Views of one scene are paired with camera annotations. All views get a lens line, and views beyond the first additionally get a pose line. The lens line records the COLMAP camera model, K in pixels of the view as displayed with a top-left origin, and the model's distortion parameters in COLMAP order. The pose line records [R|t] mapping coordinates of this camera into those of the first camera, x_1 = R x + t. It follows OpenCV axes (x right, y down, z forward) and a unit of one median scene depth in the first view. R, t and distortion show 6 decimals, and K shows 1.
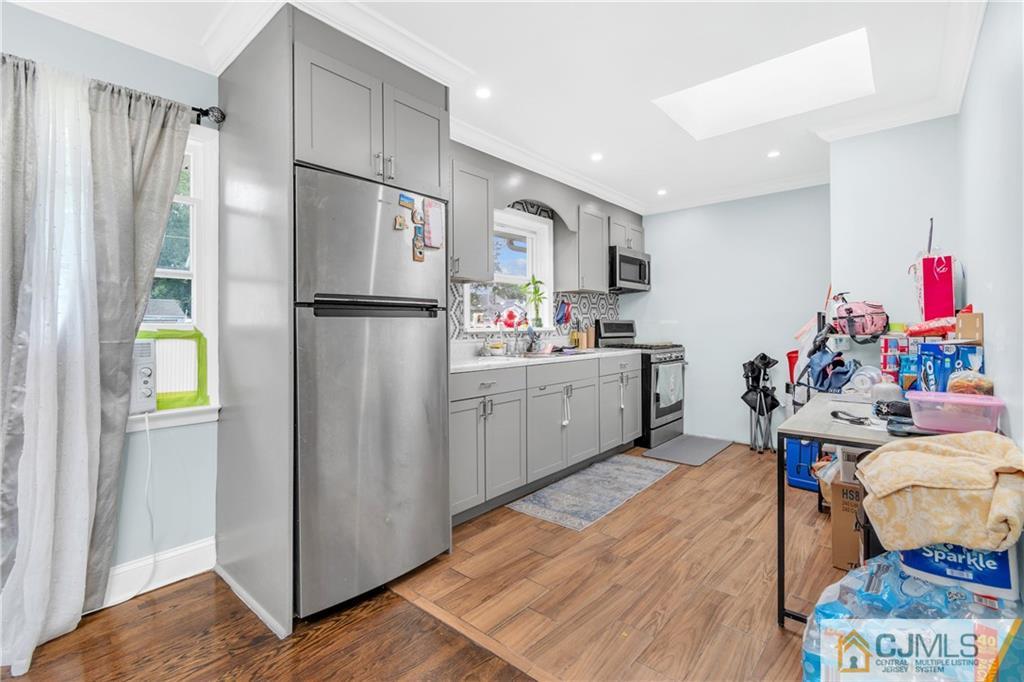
lens RADIAL K [[460.6, 0, 518.2], [0, 460.6, 319.6], [0, 0, 1]] dist [0.000492, 0.000177]
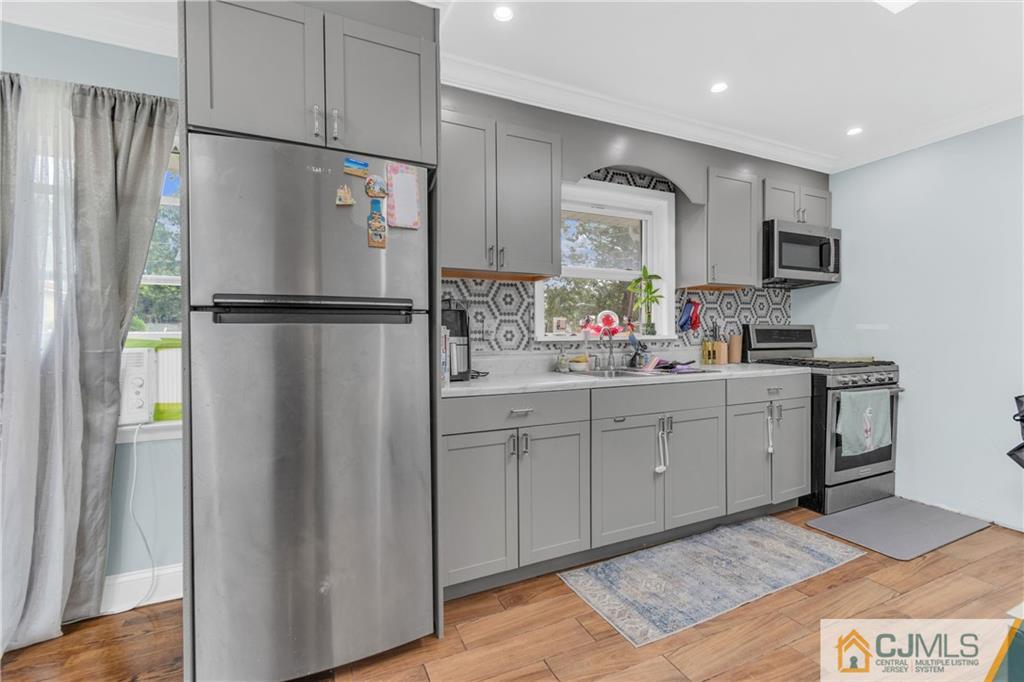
lens RADIAL K [[453.0, 0, 519.7], [0, 453.0, 337.0], [0, 0, 1]] dist [0.002059, -0.000626]
pose [[0.912901, 0.002275, -0.408174, 0.174560], [0.007393, 0.999728, 0.022106, 0.001696], [0.408114, -0.023198, 0.912636, 0.252214]]
